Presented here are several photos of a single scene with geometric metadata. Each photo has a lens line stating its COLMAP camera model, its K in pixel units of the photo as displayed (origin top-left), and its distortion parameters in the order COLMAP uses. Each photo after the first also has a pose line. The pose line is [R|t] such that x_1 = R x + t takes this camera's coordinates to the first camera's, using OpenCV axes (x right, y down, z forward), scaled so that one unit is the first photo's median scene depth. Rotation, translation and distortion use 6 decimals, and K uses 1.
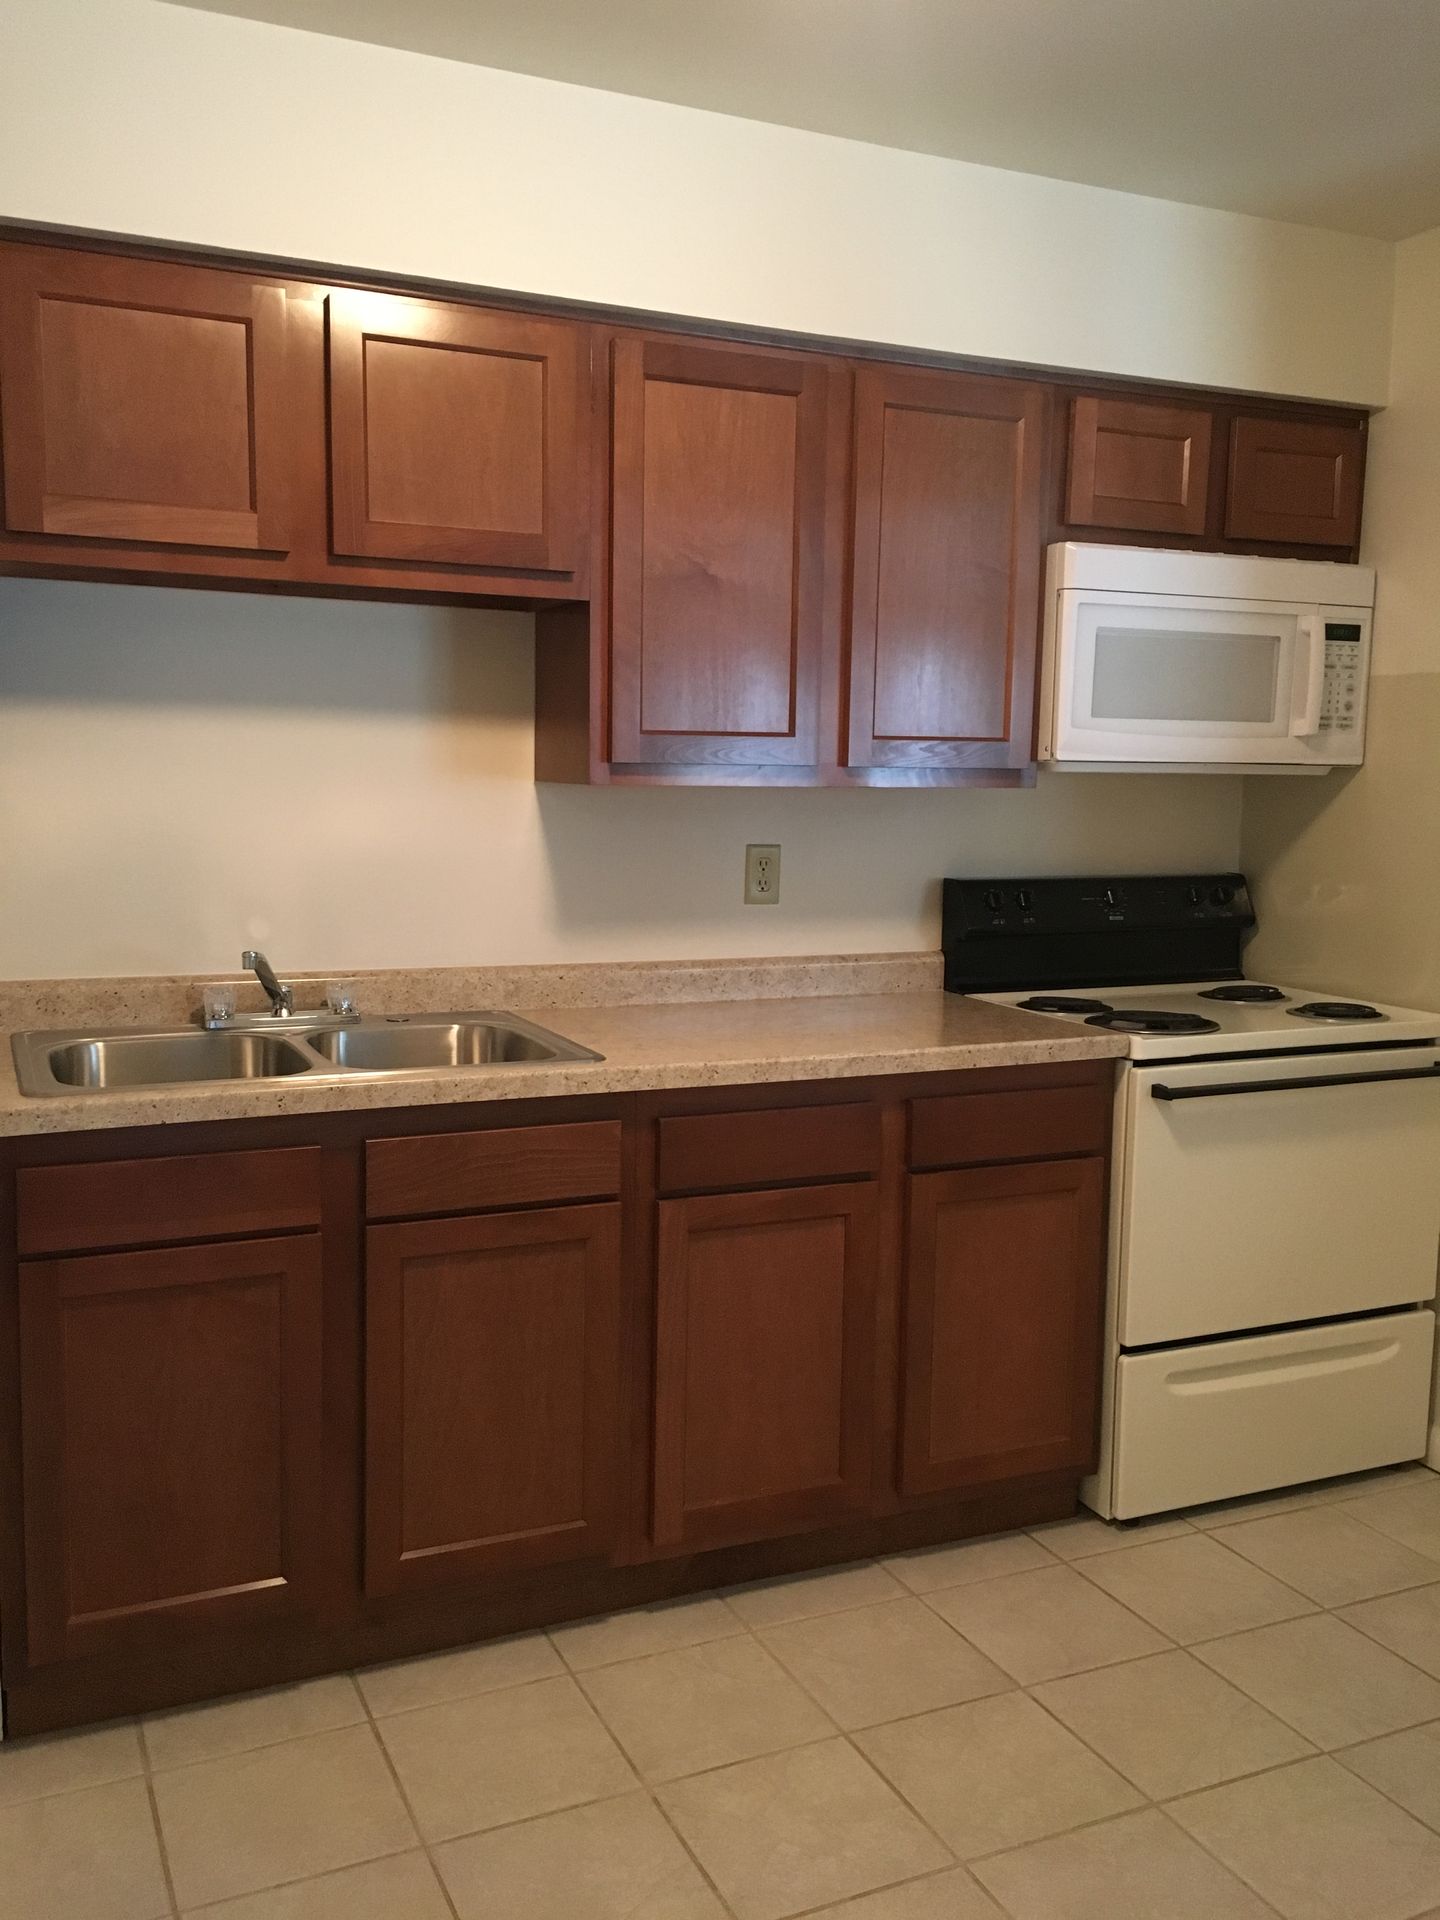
lens RADIAL K [[1636.2, 0, 713.5], [0, 1636.2, 963.7], [0, 0, 1]] dist [0.085371, -0.120738]
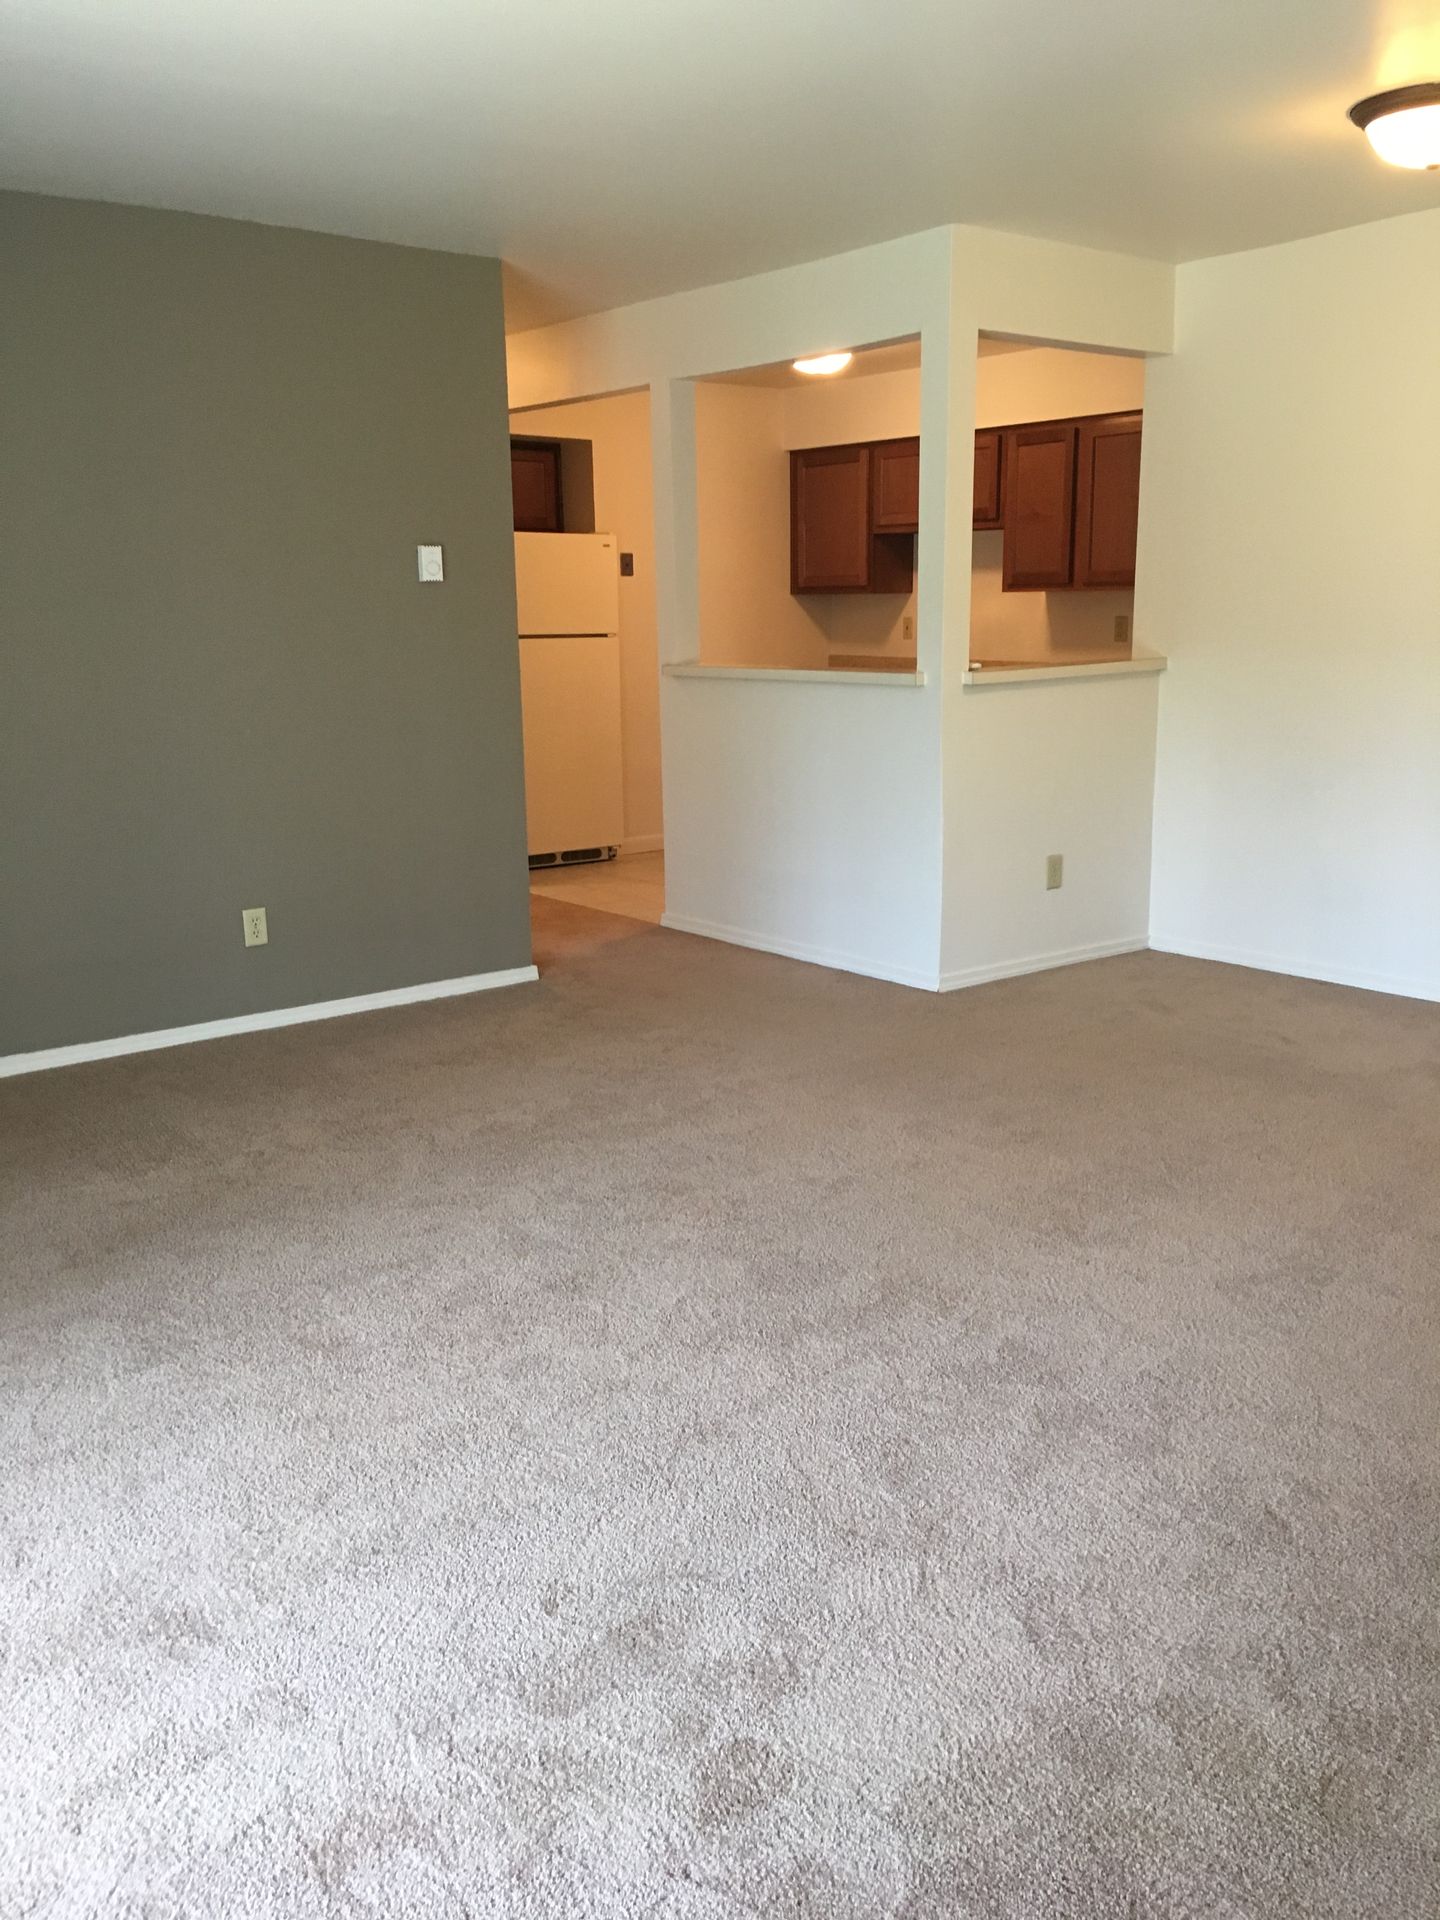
lens RADIAL K [[1636.2, 0, 713.5], [0, 1636.2, 963.7], [0, 0, 1]] dist [0.085371, -0.120738]
pose [[0.230442, 0.191161, -0.954125, 2.436798], [-0.103970, 0.979738, 0.171181, 0.080603], [0.967516, 0.059753, 0.245648, -0.145148]]
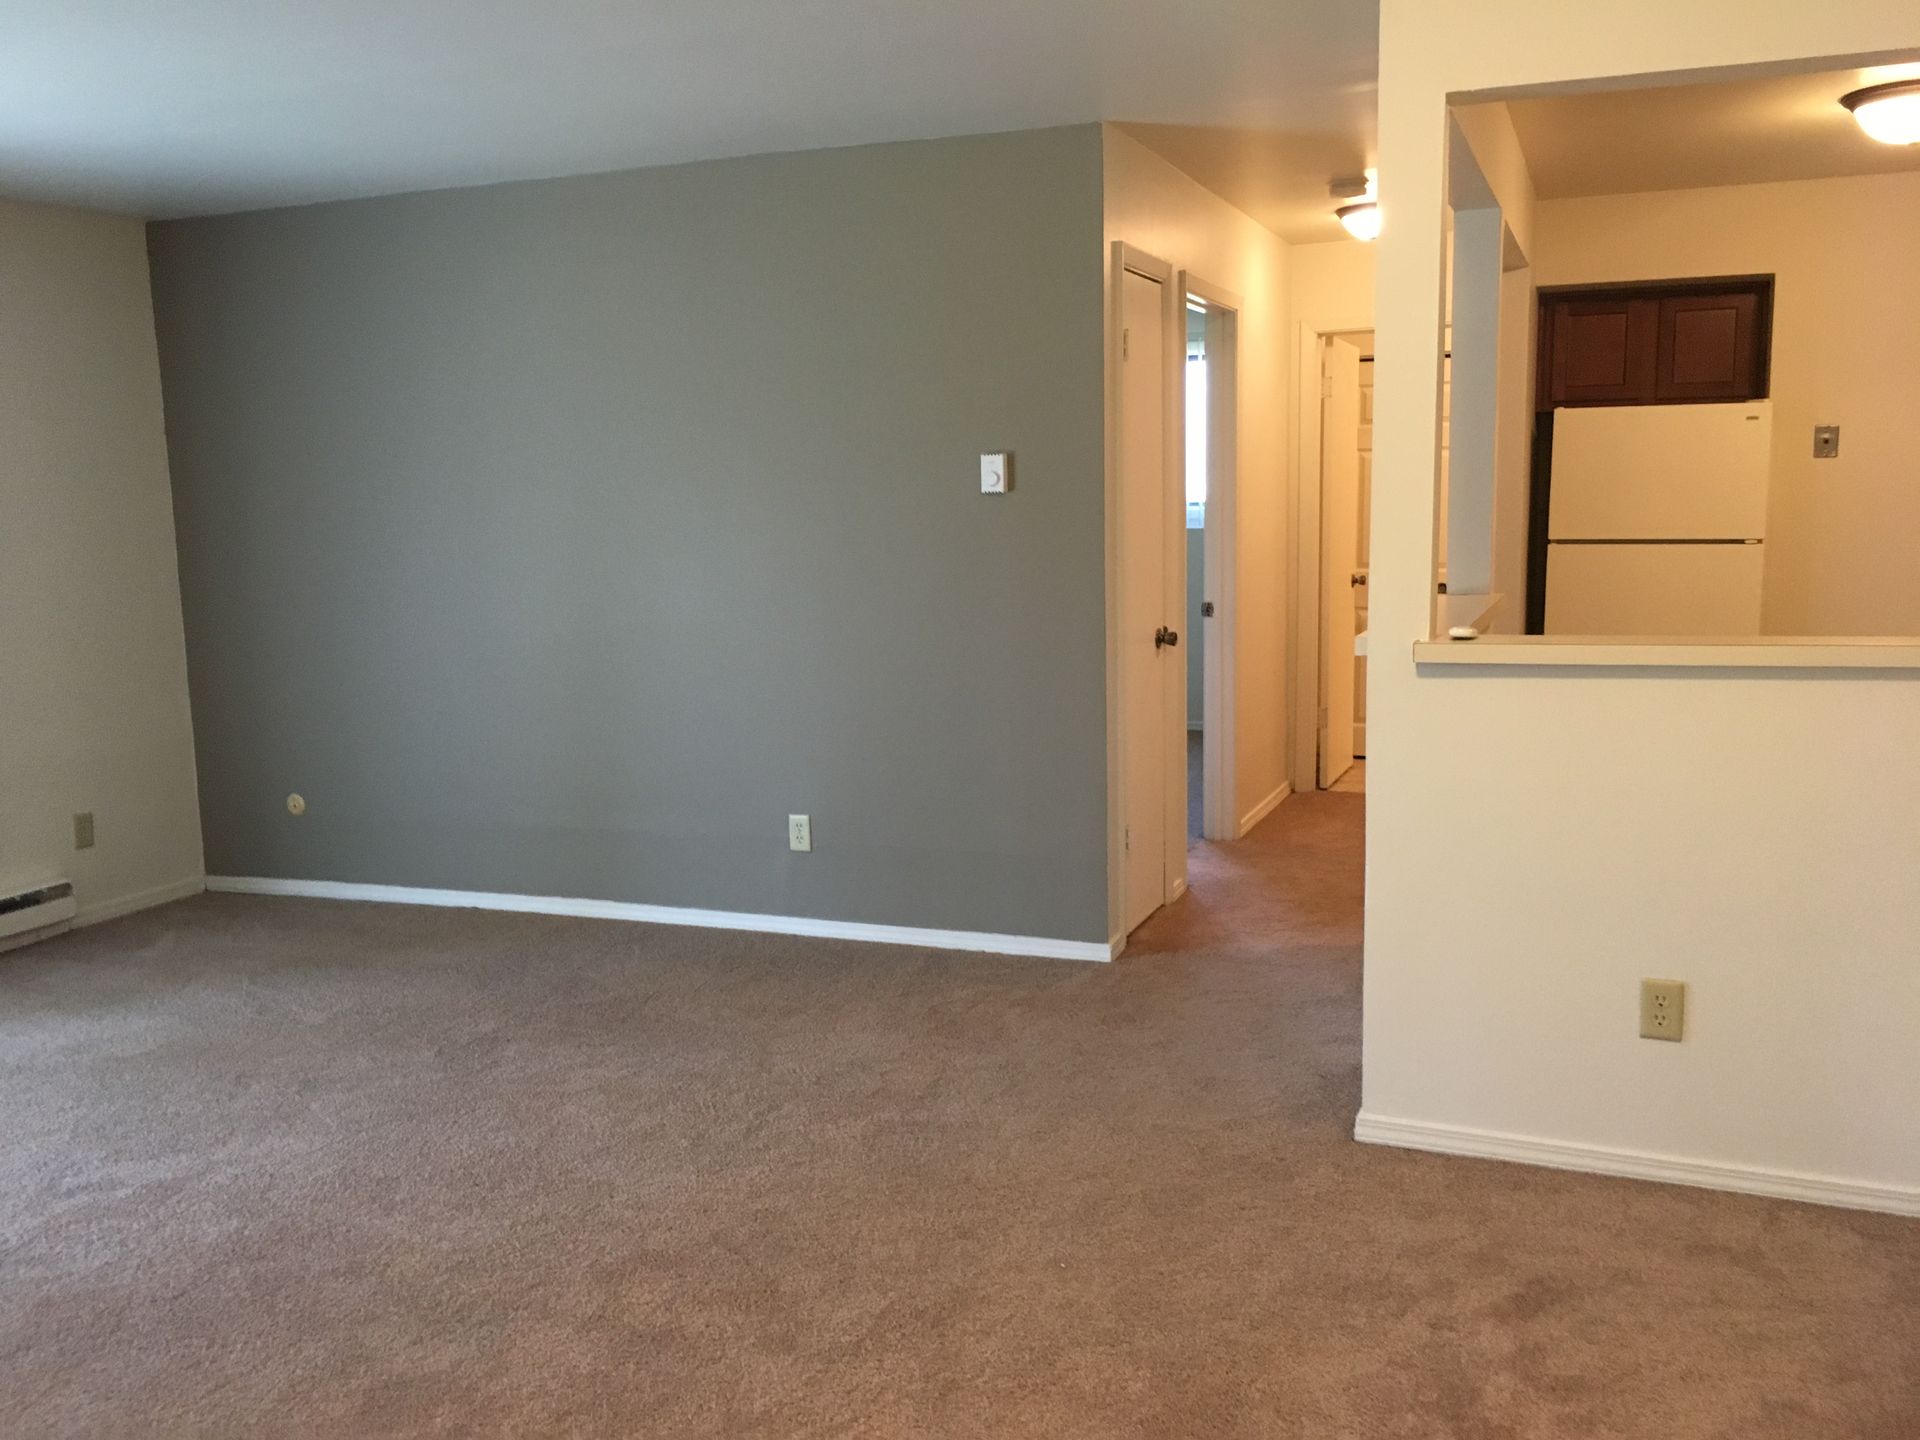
lens RADIAL K [[1636.2, 0, 966.2], [0, 1636.2, 729.2], [0, 0, 1]] dist [0.085371, -0.120738]
pose [[-0.727488, 0.097487, -0.679160, 1.708684], [-0.080333, 0.970944, 0.225420, -0.122244], [0.681402, 0.218549, -0.698518, 1.118948]]
